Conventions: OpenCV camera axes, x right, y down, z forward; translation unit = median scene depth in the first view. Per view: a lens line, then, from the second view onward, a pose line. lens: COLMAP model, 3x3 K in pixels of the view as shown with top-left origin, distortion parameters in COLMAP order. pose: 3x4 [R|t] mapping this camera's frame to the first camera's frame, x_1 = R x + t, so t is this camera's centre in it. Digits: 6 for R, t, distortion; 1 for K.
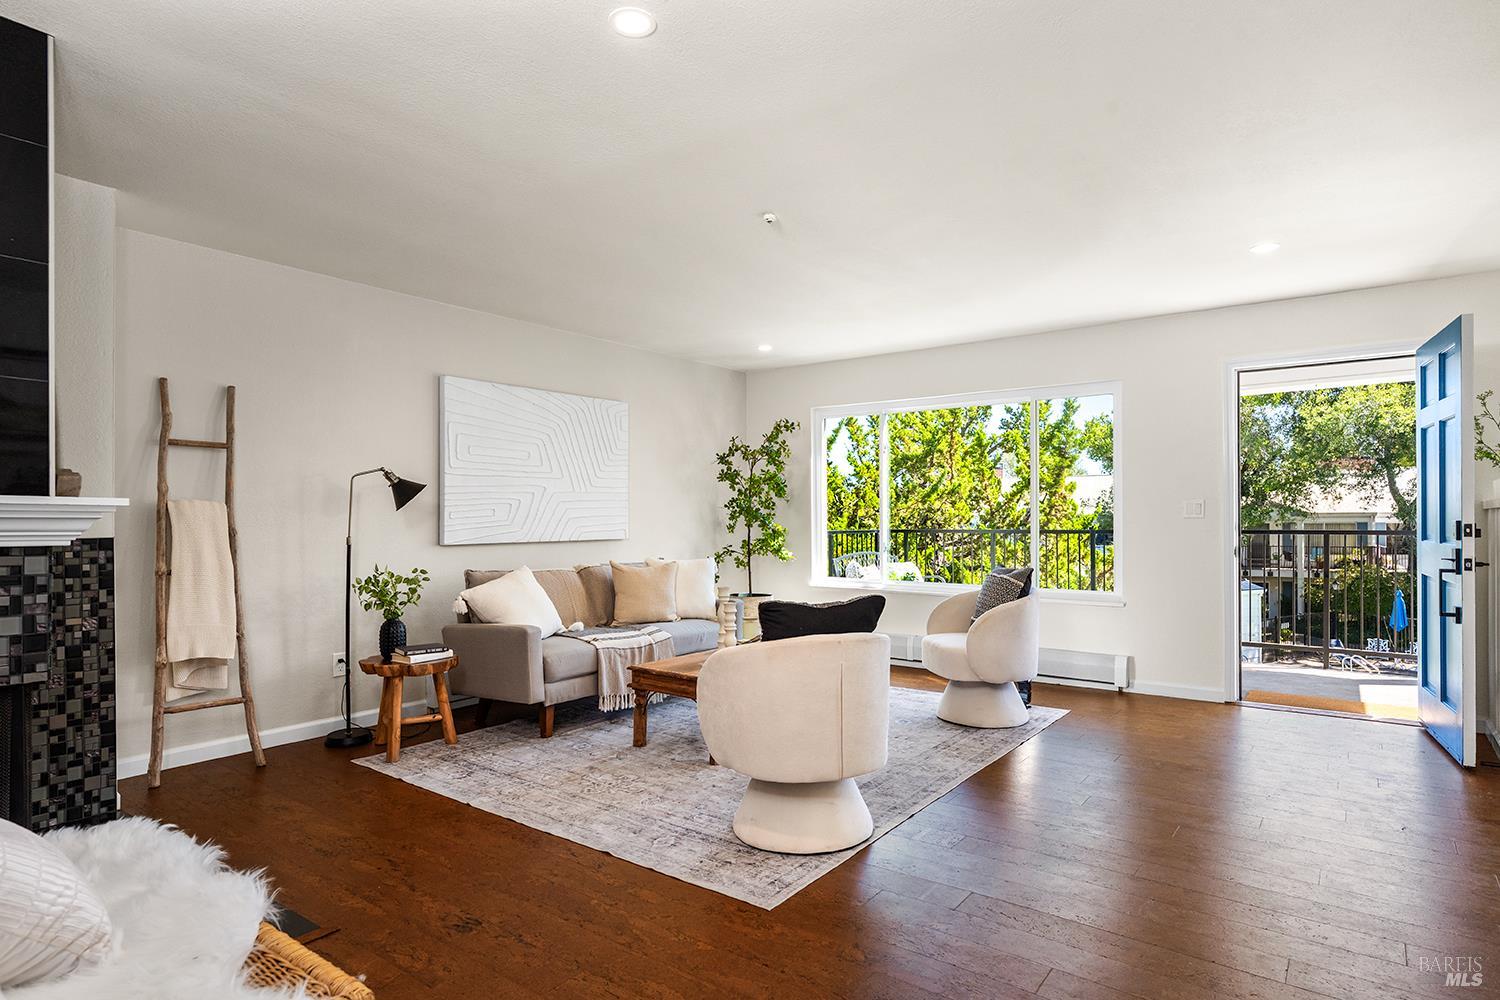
lens RADIAL K [[814.3, 0, 741.3], [0, 814.3, 520.3], [0, 0, 1]] dist [0.000490, -0.000323]
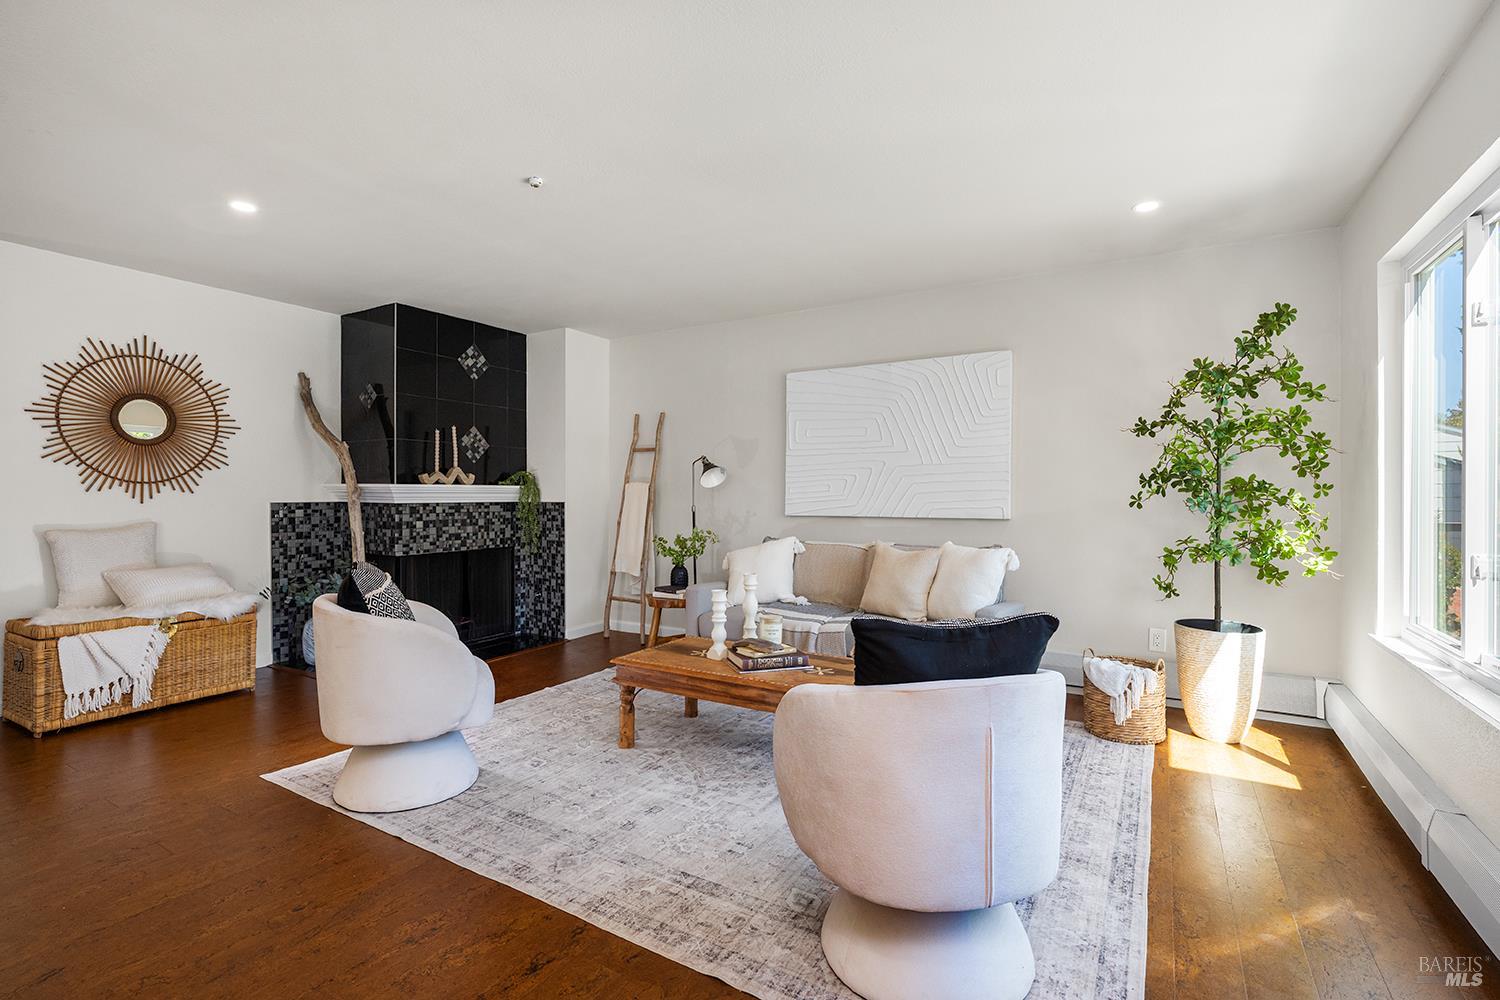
lens RADIAL K [[683.9, 0, 750.0], [0, 683.9, 500.0], [0, 0, 1]] dist [-0.000287, -0.000015]
pose [[0.109571, 0.010155, -0.993927, 0.754882], [-0.004546, 0.999942, 0.009715, -0.002175], [0.993969, 0.003454, 0.109610, 1.009392]]
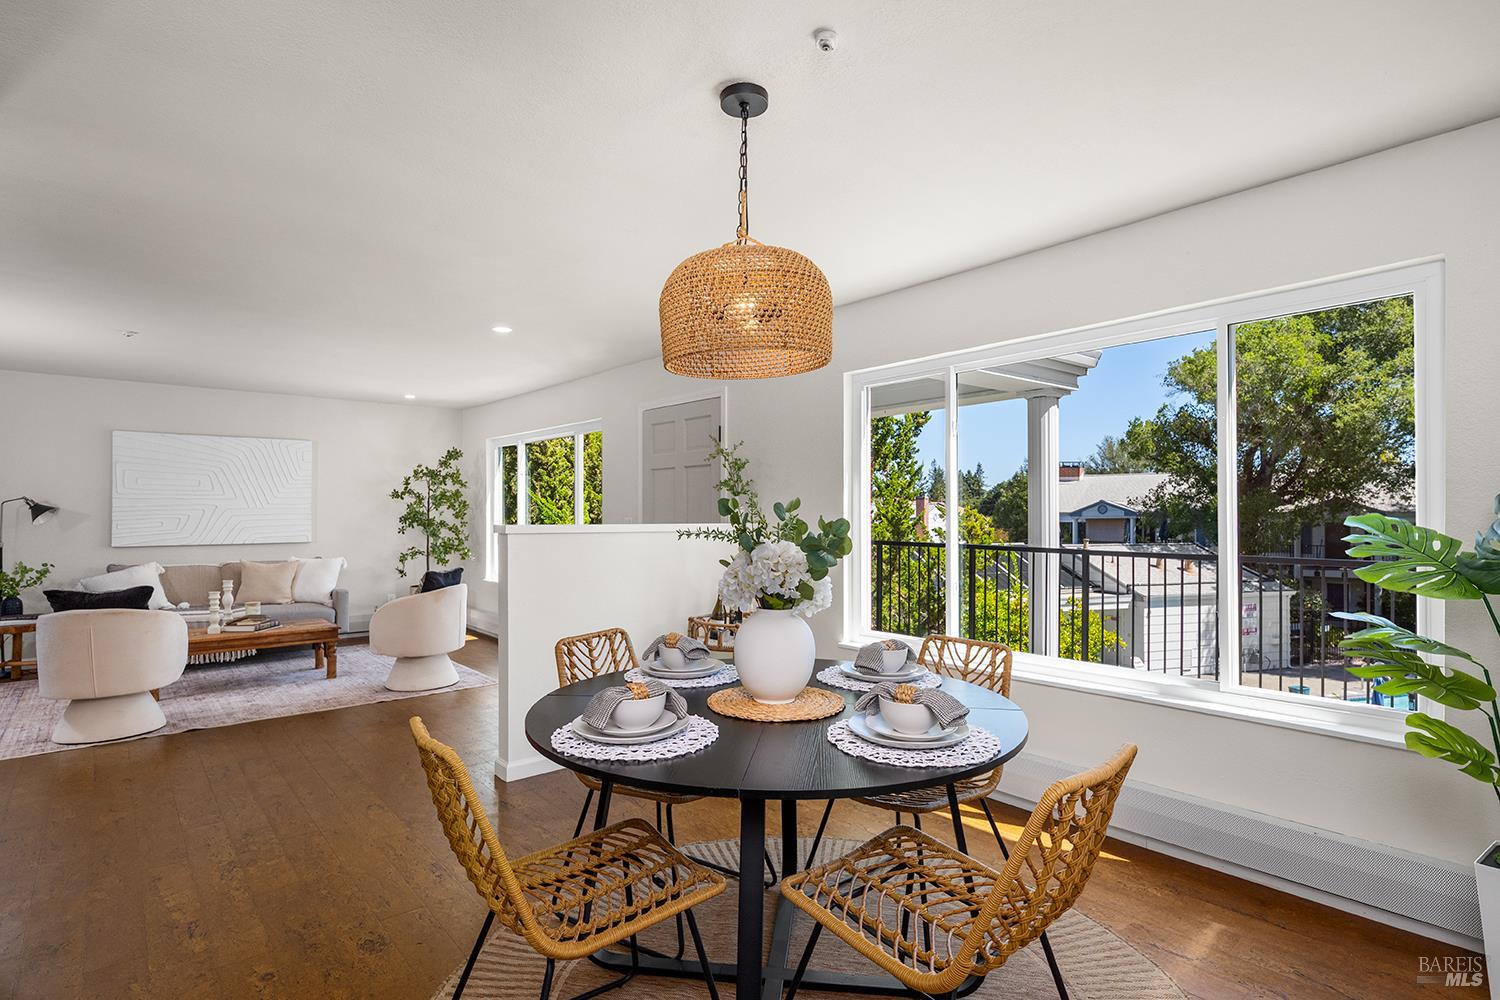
lens RADIAL K [[767.9, 0, 759.1], [0, 767.9, 501.0], [0, 0, 1]] dist [-0.001179, 0.000624]
pose [[0.981184, 0.002078, -0.193062, 1.246160], [-0.004785, 0.999897, -0.013558, -0.046817], [0.193014, 0.014226, 0.981093, -0.148093]]
